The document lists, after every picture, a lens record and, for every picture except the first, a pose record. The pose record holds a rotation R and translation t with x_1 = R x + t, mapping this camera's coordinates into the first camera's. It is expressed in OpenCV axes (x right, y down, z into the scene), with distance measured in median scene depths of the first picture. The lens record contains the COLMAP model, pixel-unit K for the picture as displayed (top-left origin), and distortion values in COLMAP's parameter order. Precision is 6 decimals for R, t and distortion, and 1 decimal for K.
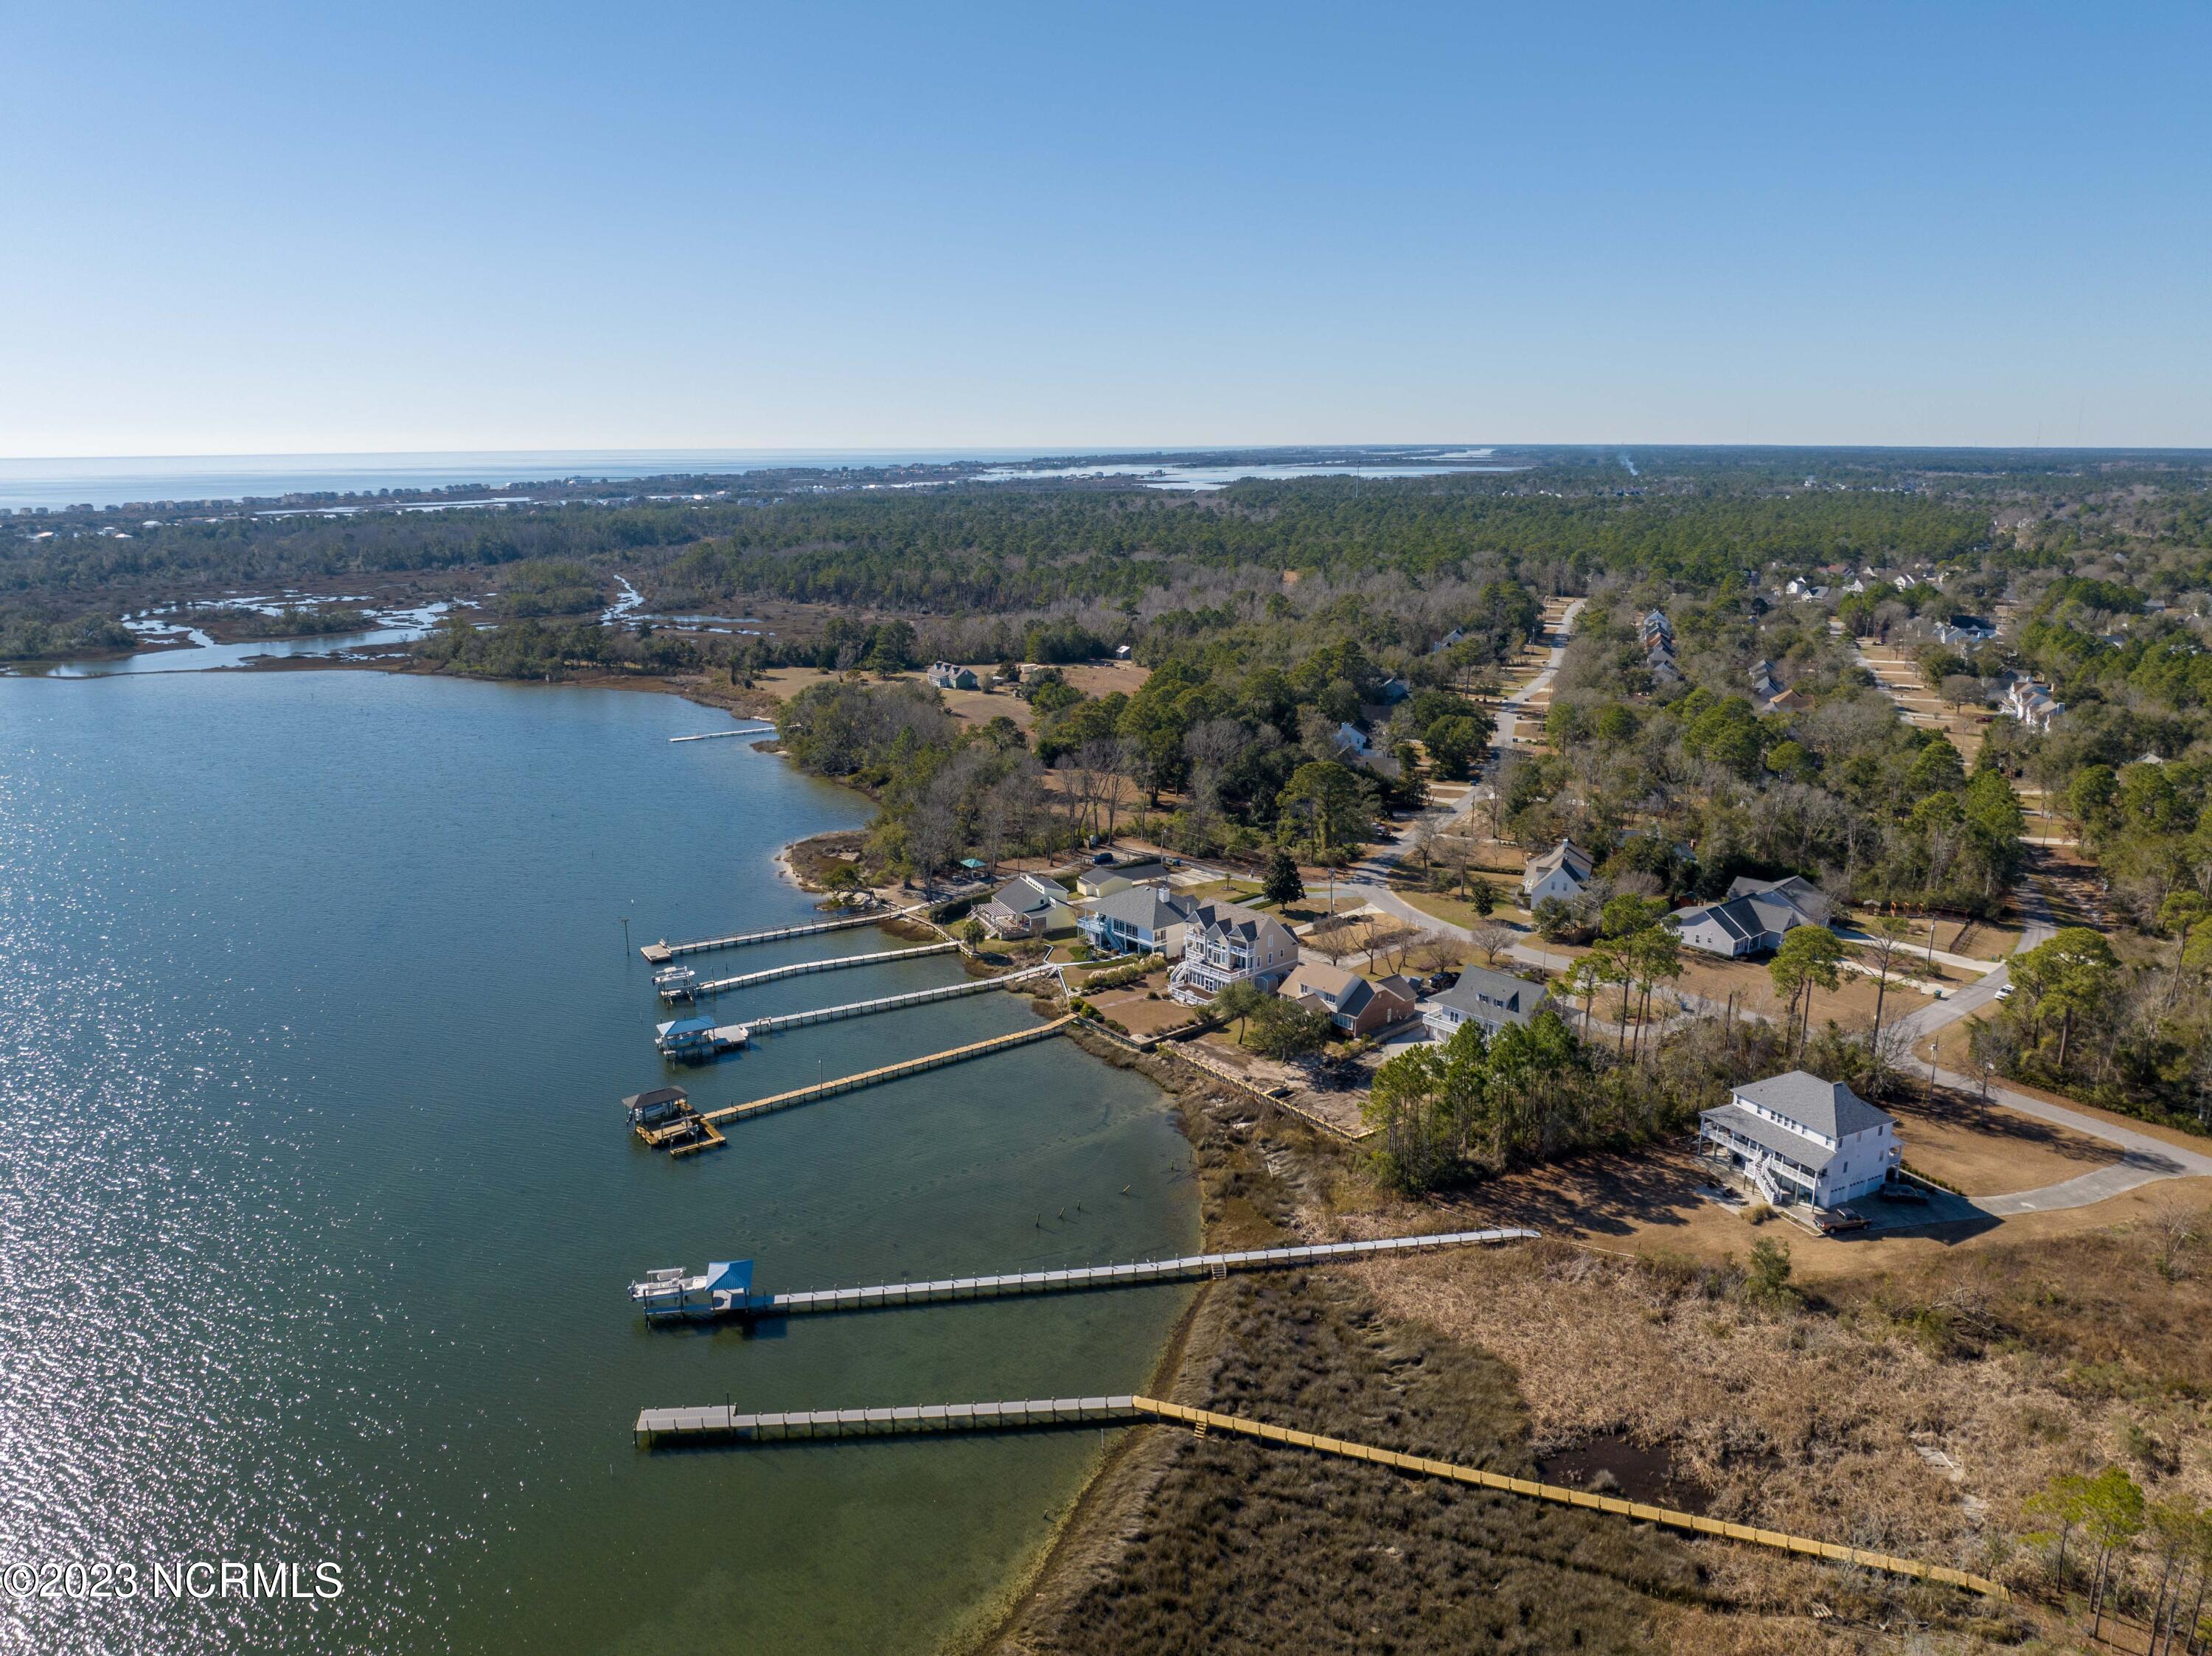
lens RADIAL K [[1564.5, 0, 1110.7], [0, 1564.5, 817.7], [0, 0, 1]] dist [-0.042008, 0.011434]
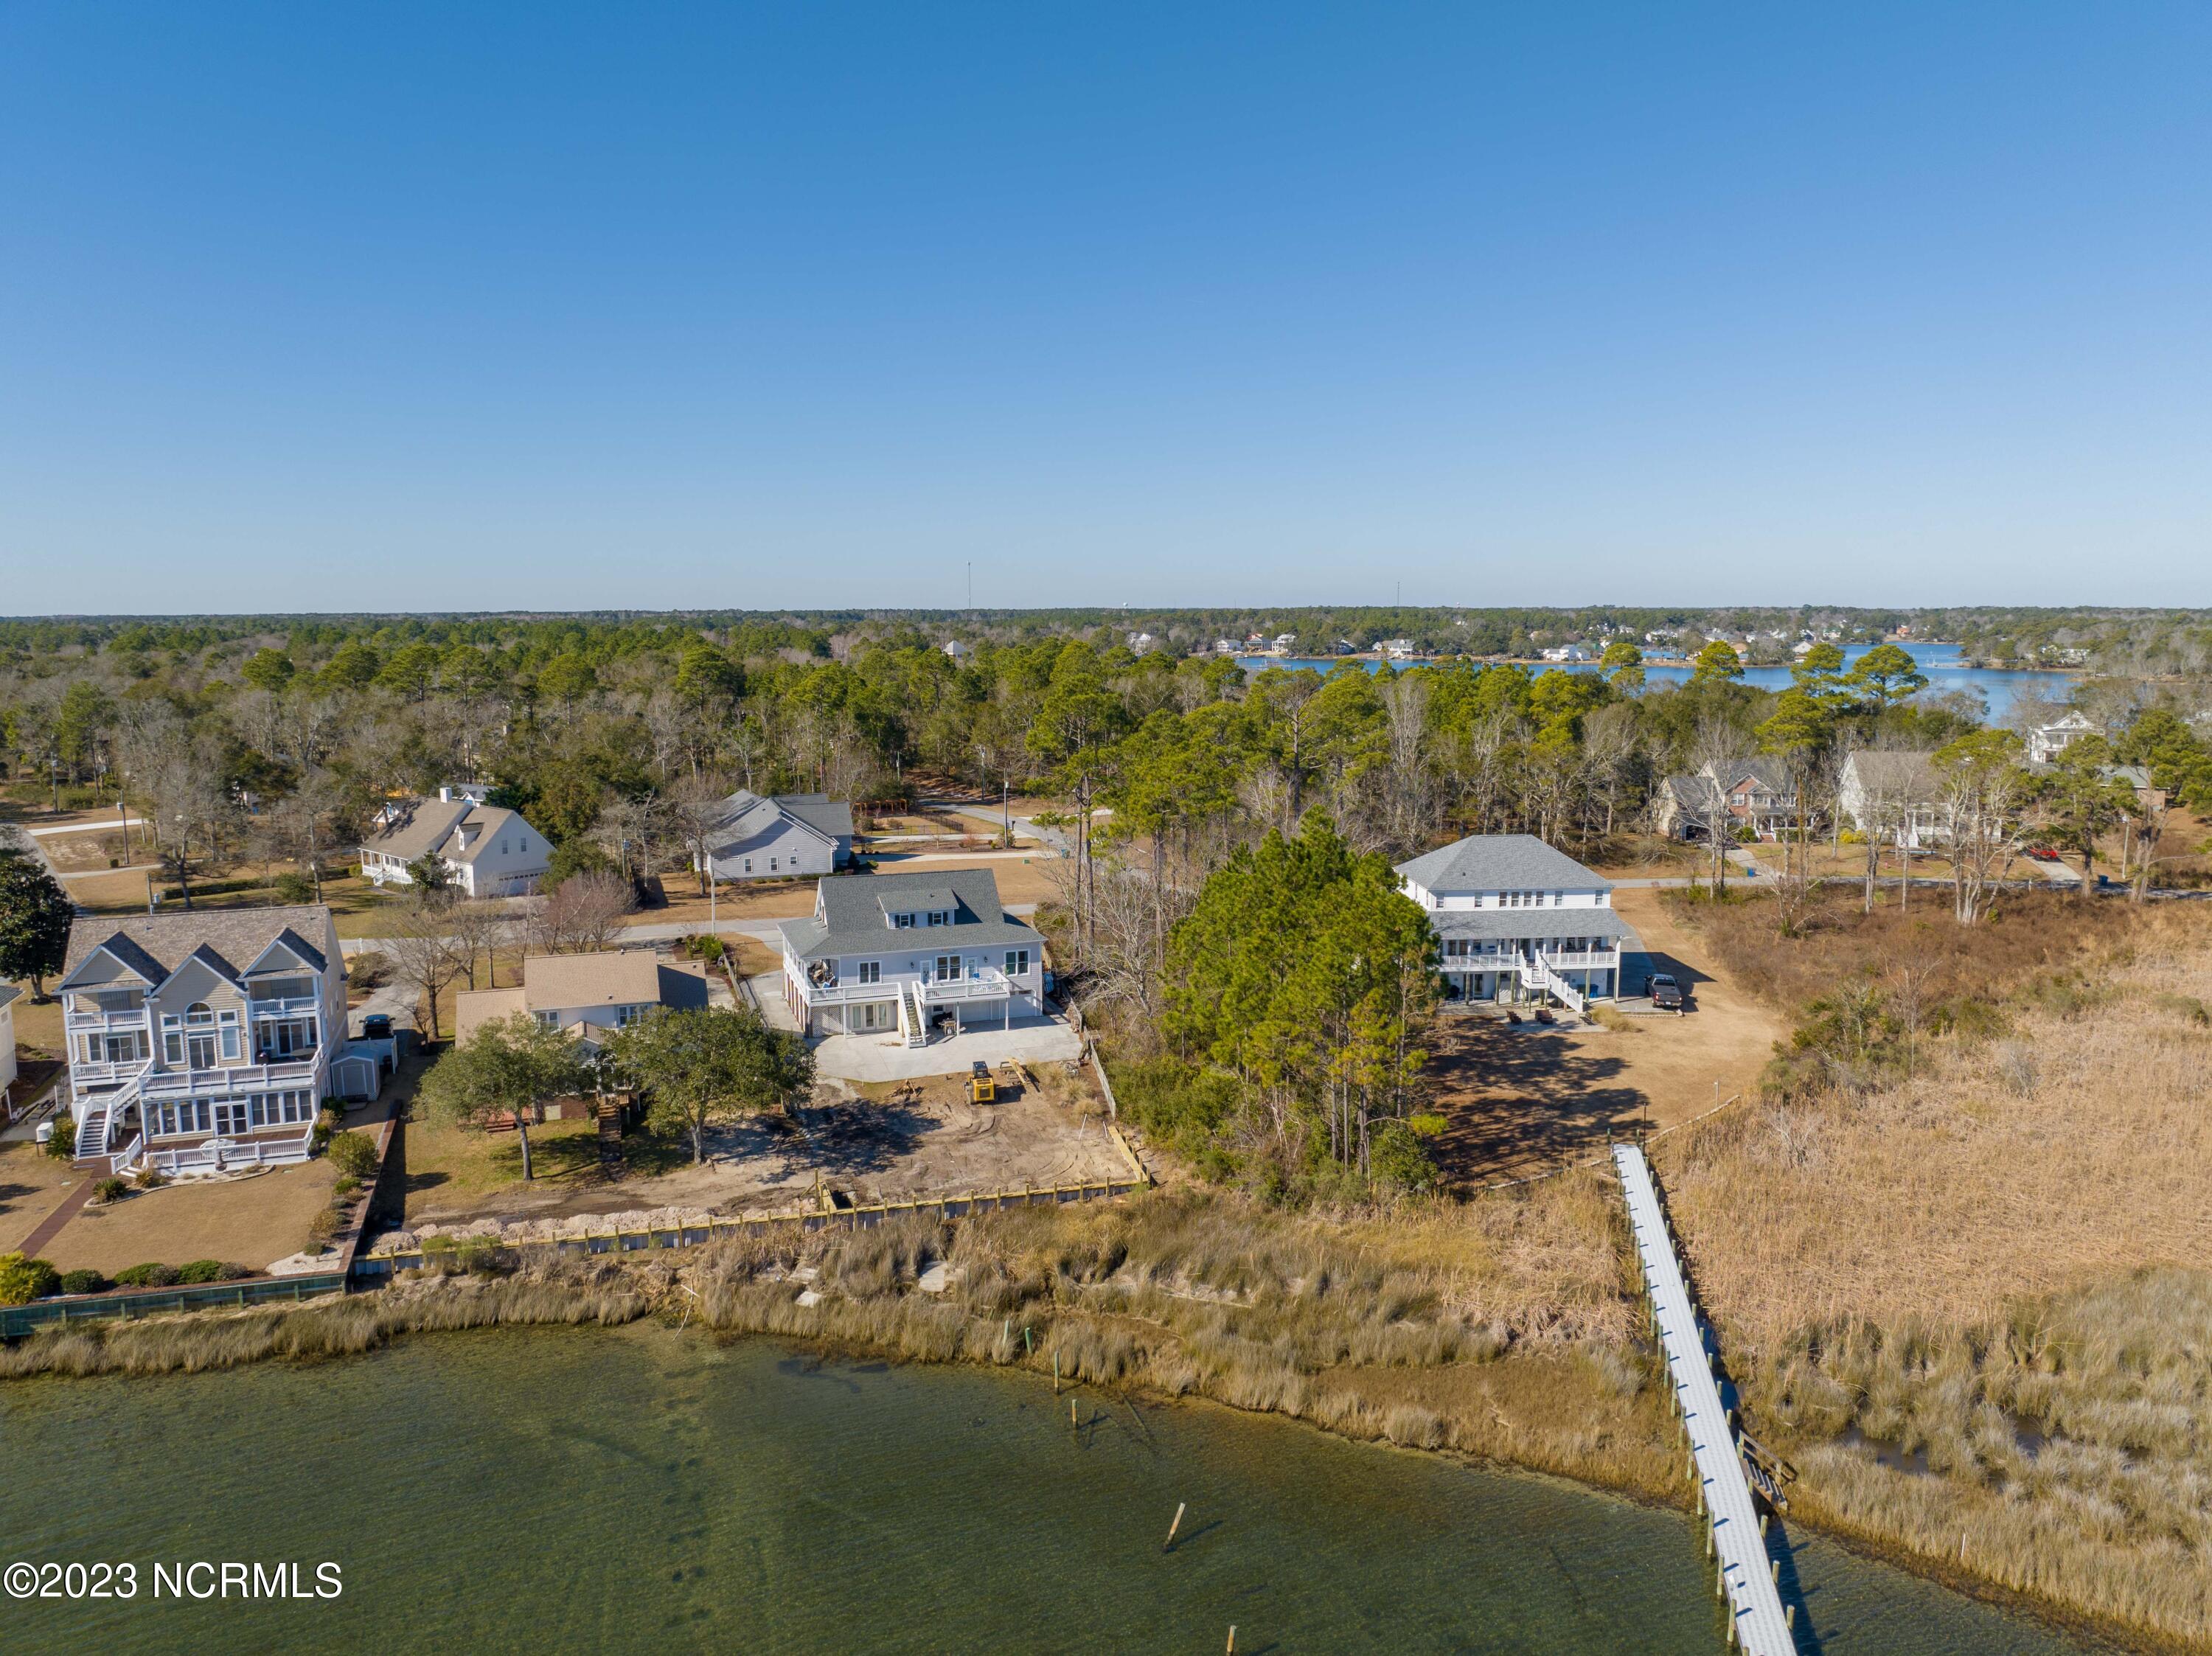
lens RADIAL K [[1564.5, 0, 1108.1], [0, 1564.5, 823.6], [0, 0, 1]] dist [-0.042008, 0.011434]
pose [[0.374827, -0.123952, 0.918771, -0.253852], [0.219787, 0.974651, 0.041826, 0.093842], [-0.900666, 0.186256, 0.392568, 0.882648]]
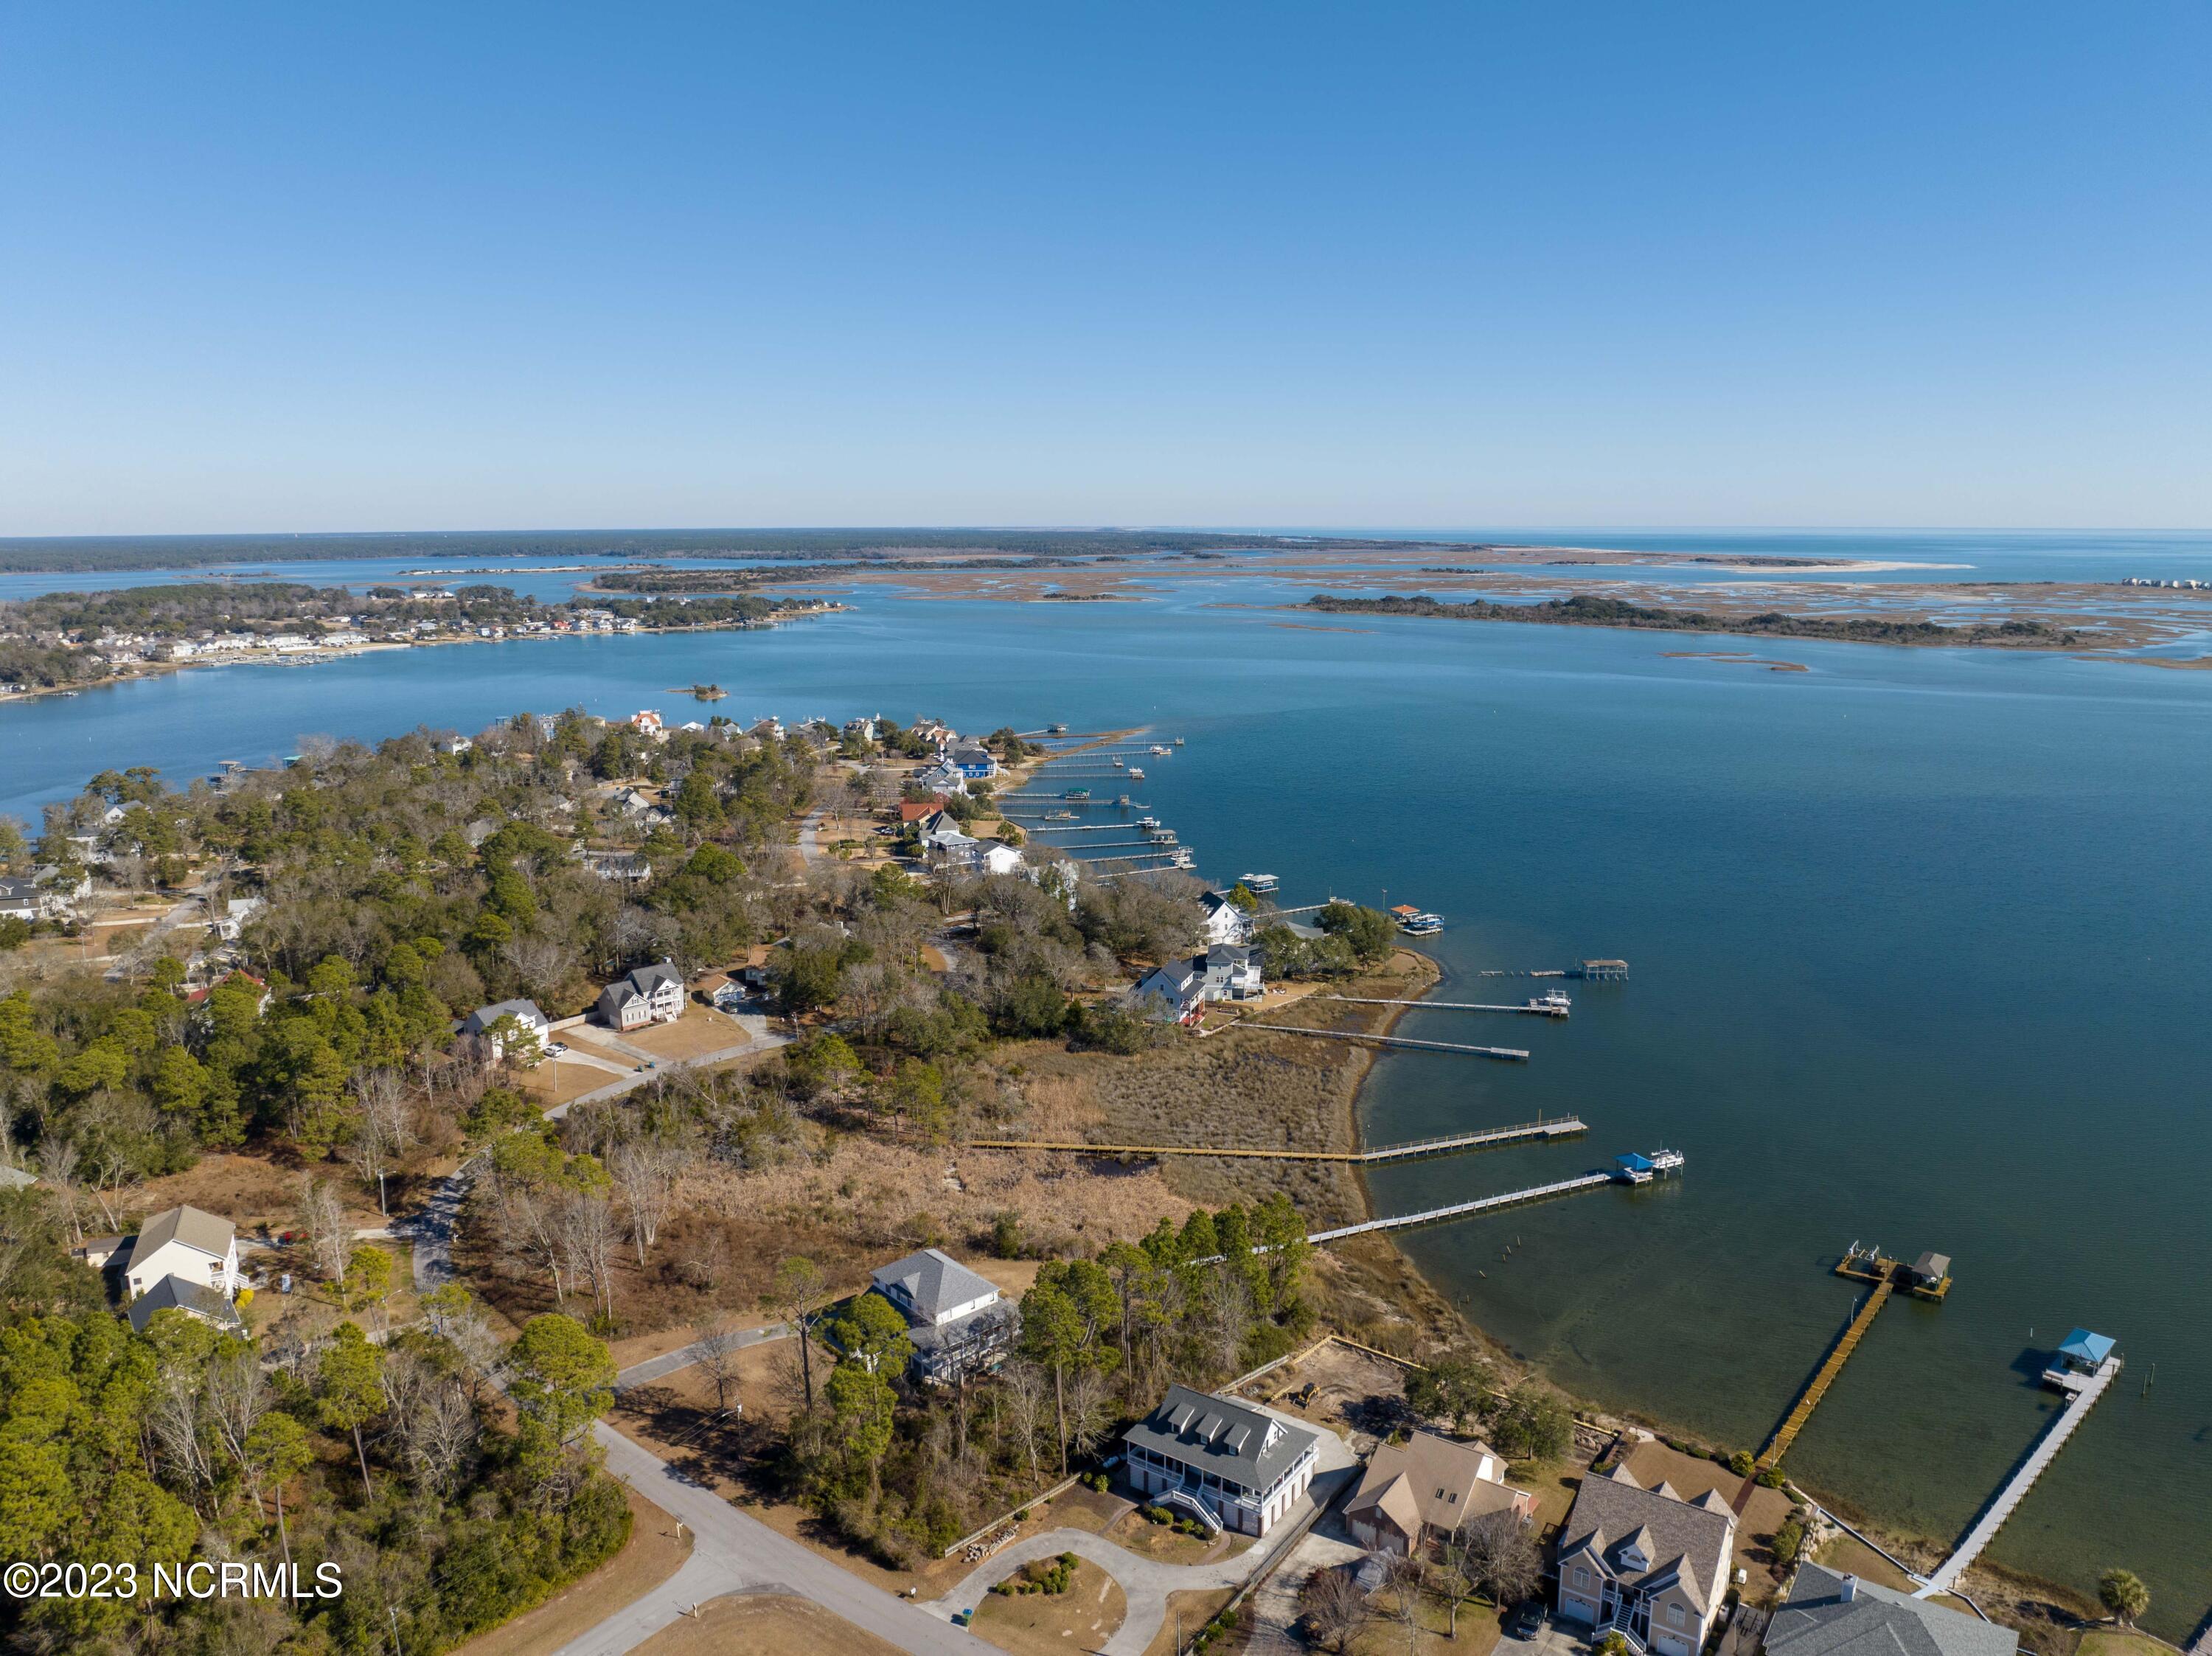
lens RADIAL K [[1564.5, 0, 1110.7], [0, 1564.5, 828.4], [0, 0, 1]] dist [-0.042008, 0.011434]
pose [[-0.967478, 0.055758, -0.246733, 0.590562], [-0.052644, 0.909663, 0.411996, -0.587912], [0.247416, 0.411586, -0.877144, 1.893828]]
